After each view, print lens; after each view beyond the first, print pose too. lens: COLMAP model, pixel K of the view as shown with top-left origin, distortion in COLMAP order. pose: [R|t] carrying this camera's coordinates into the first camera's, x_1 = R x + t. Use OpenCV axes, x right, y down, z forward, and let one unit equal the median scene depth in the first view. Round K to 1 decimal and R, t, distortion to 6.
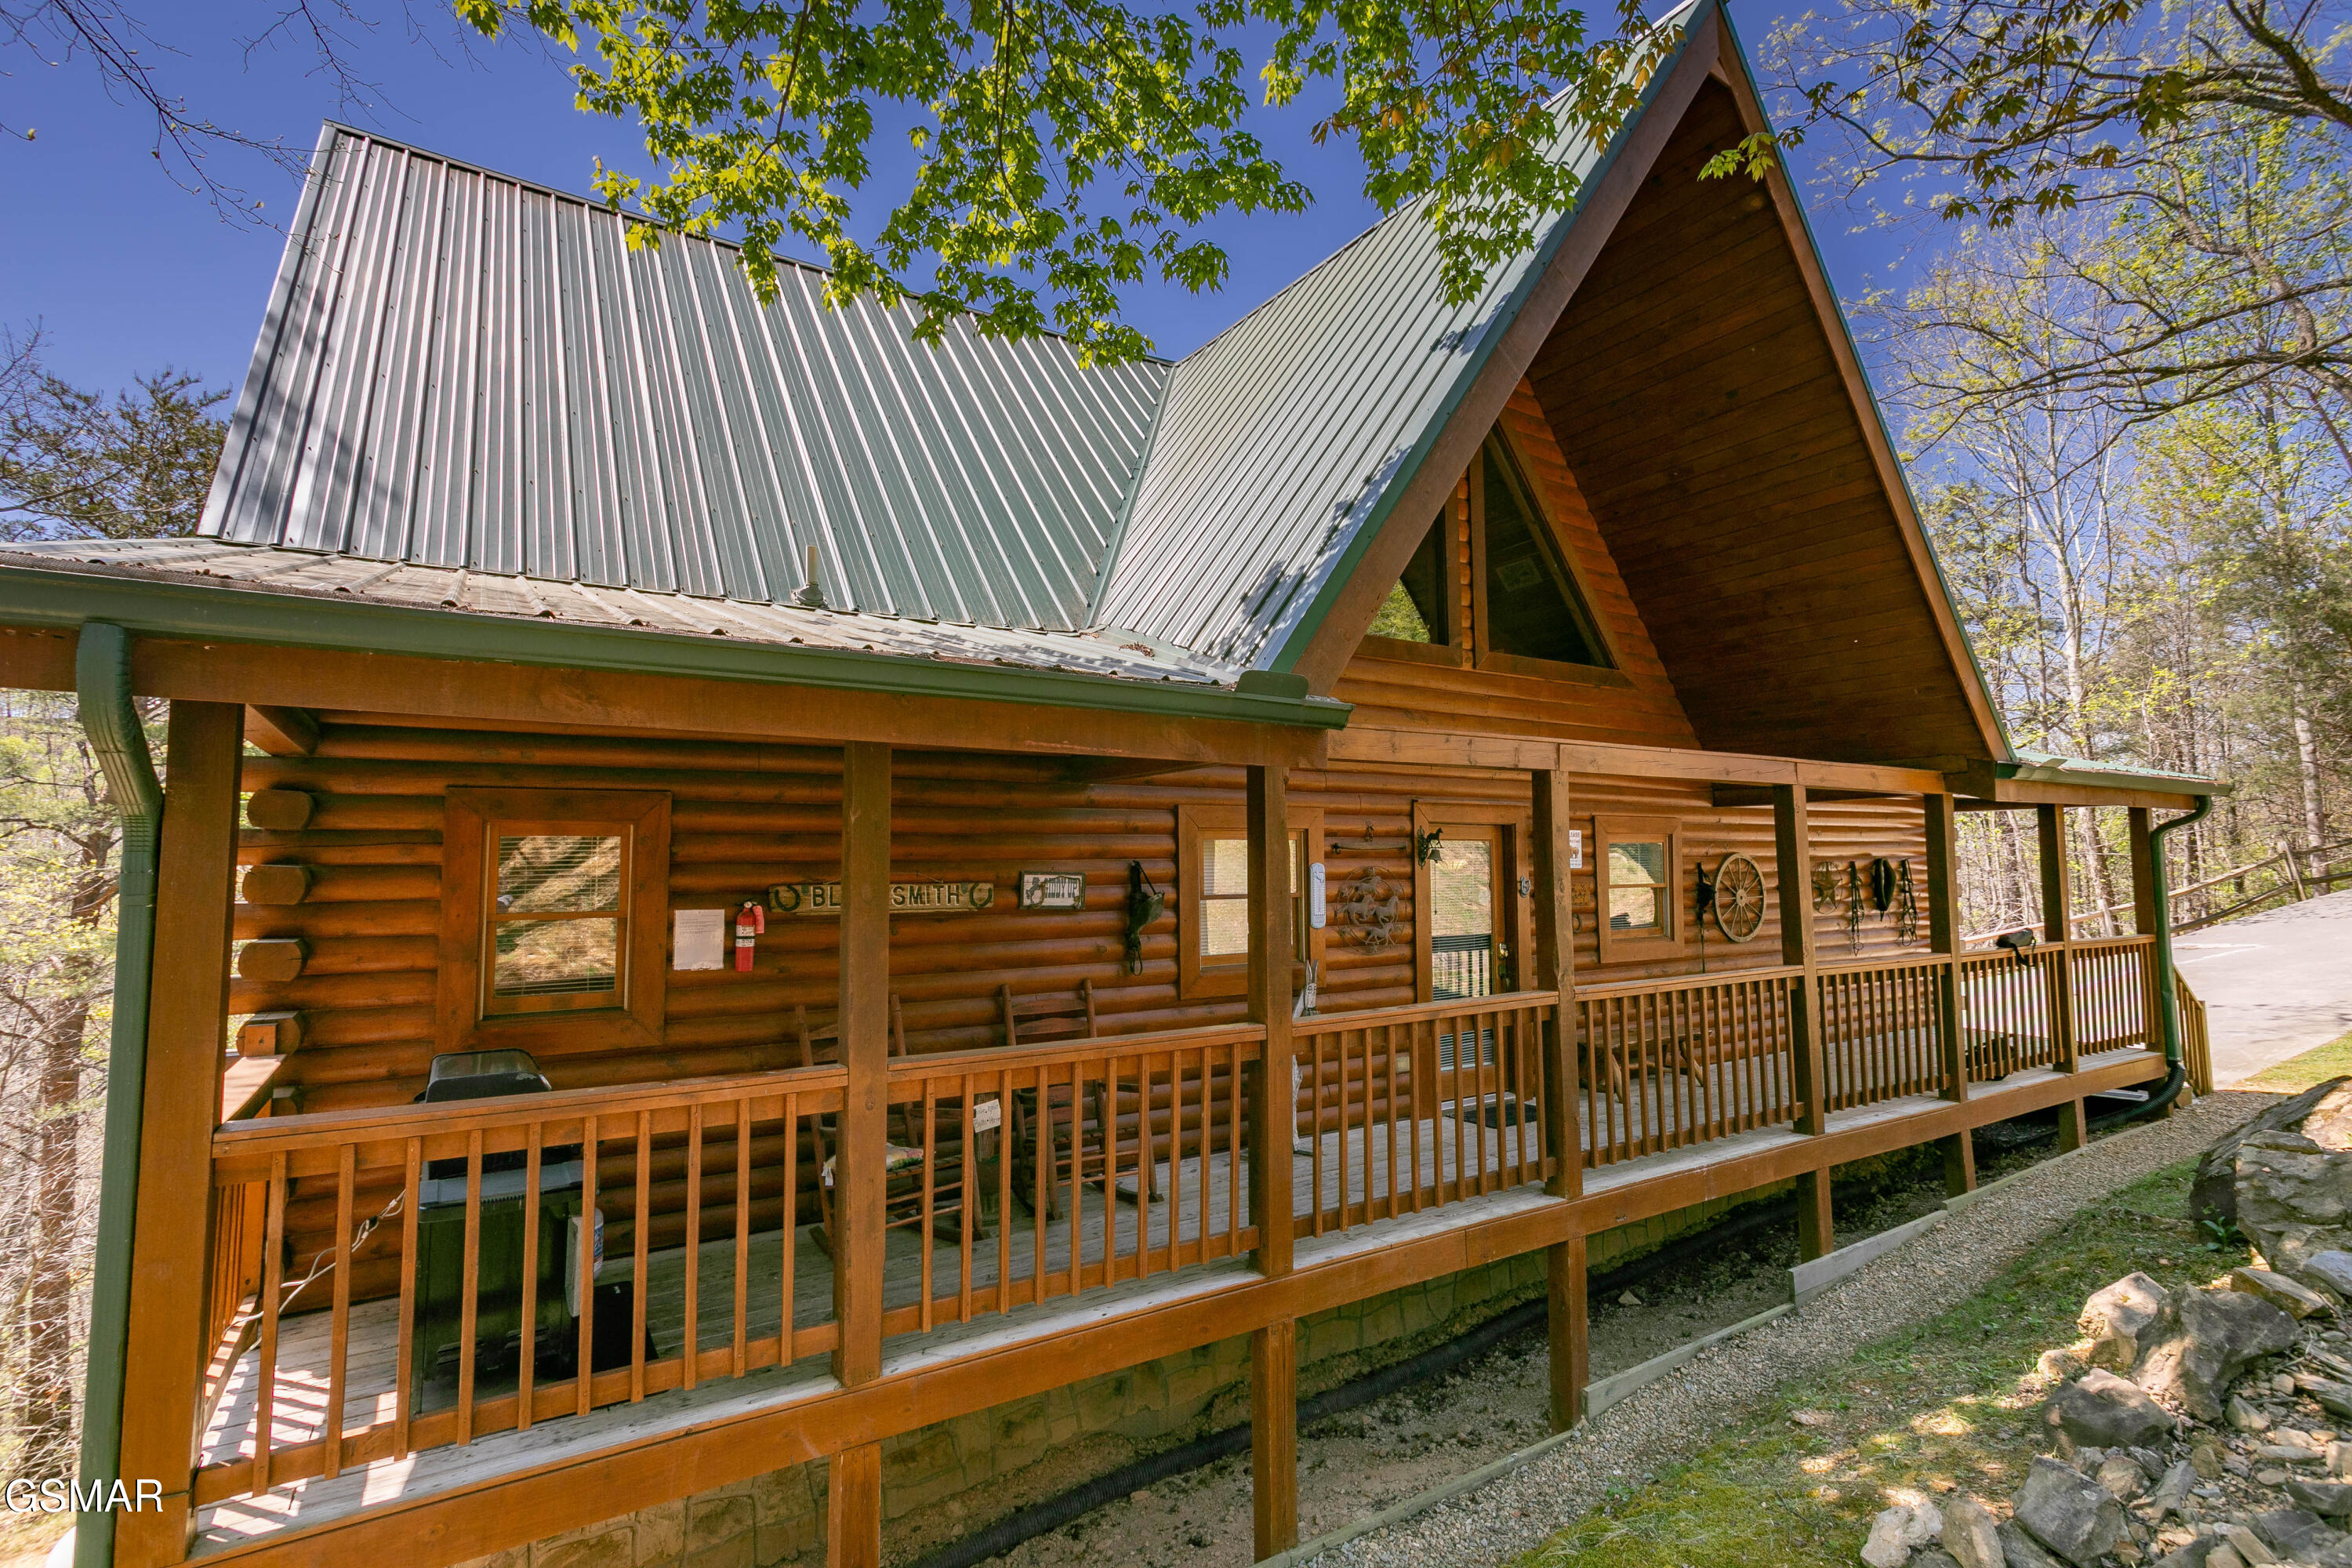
lens RADIAL K [[1144.7, 0, 1176.0], [0, 1144.7, 784.0], [0, 0, 1]] dist [-0.035505, 0.029793]
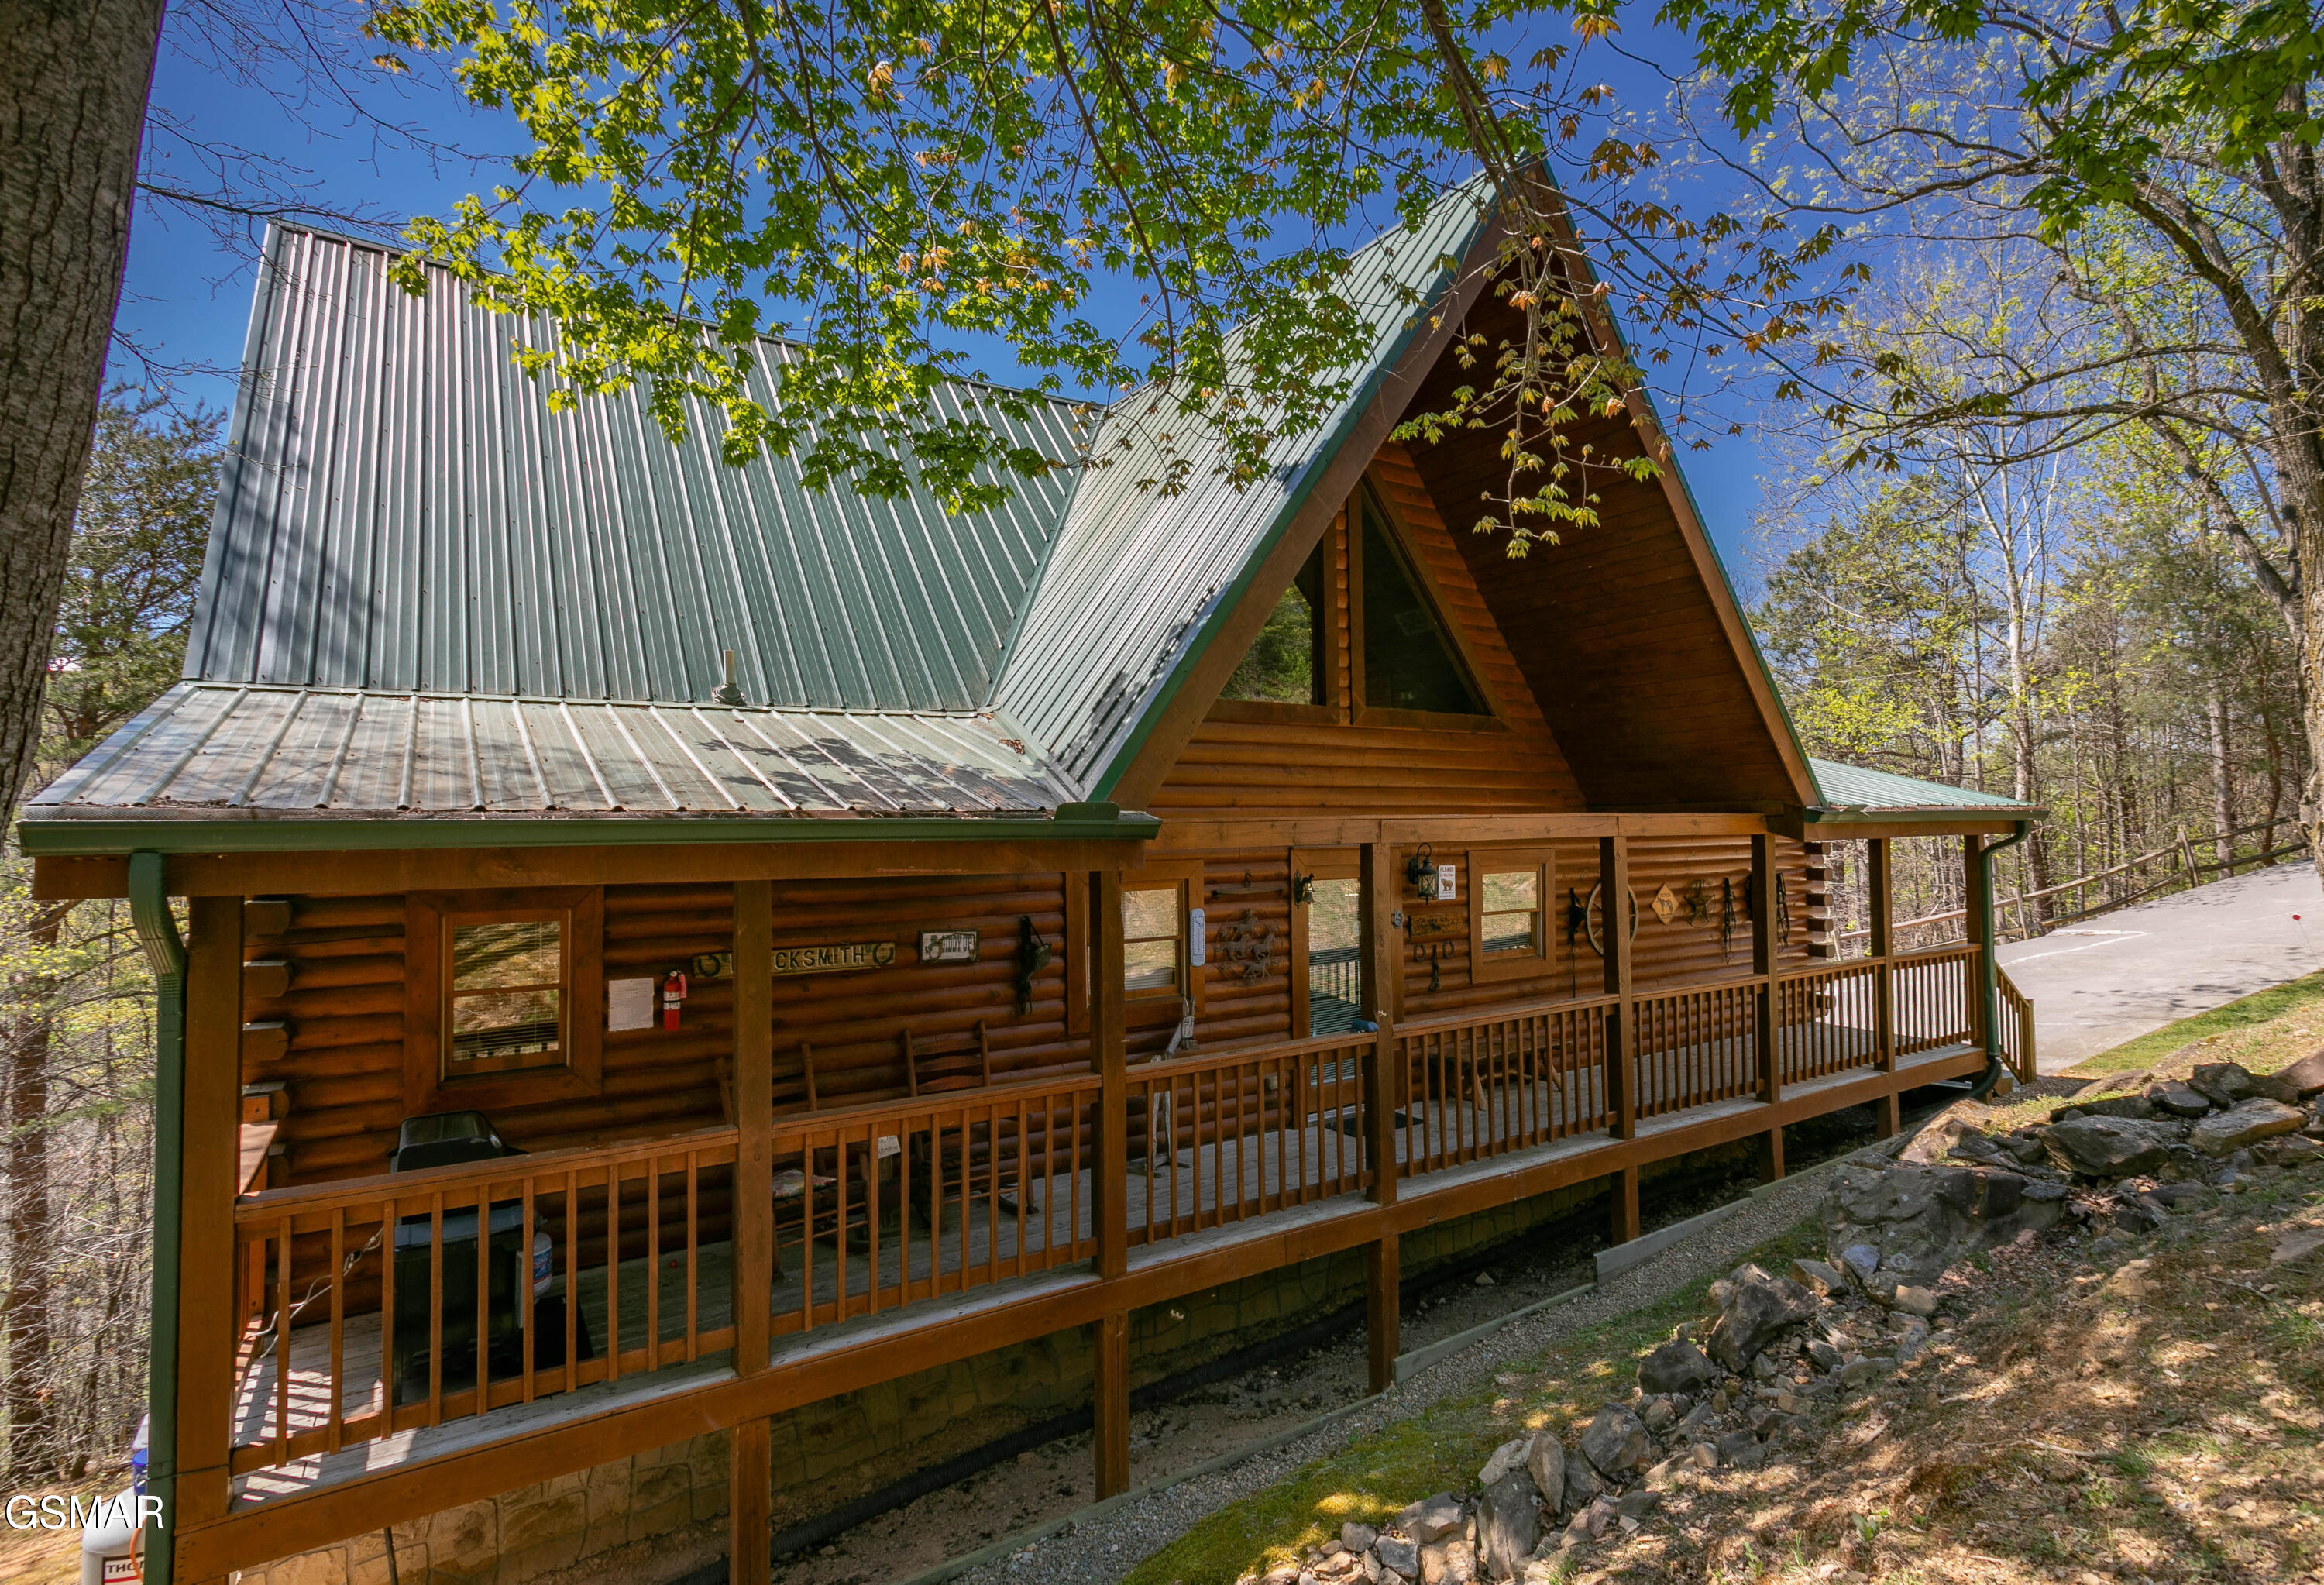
lens RADIAL K [[1183.9, 0, 1232.8], [0, 1183.9, 795.7], [0, 0, 1]] dist [-0.033348, 0.024393]
pose [[0.999143, -0.006518, 0.040880, 0.139277], [0.004768, 0.999074, 0.042762, -0.115299], [-0.041121, -0.042530, 0.998249, -0.206913]]
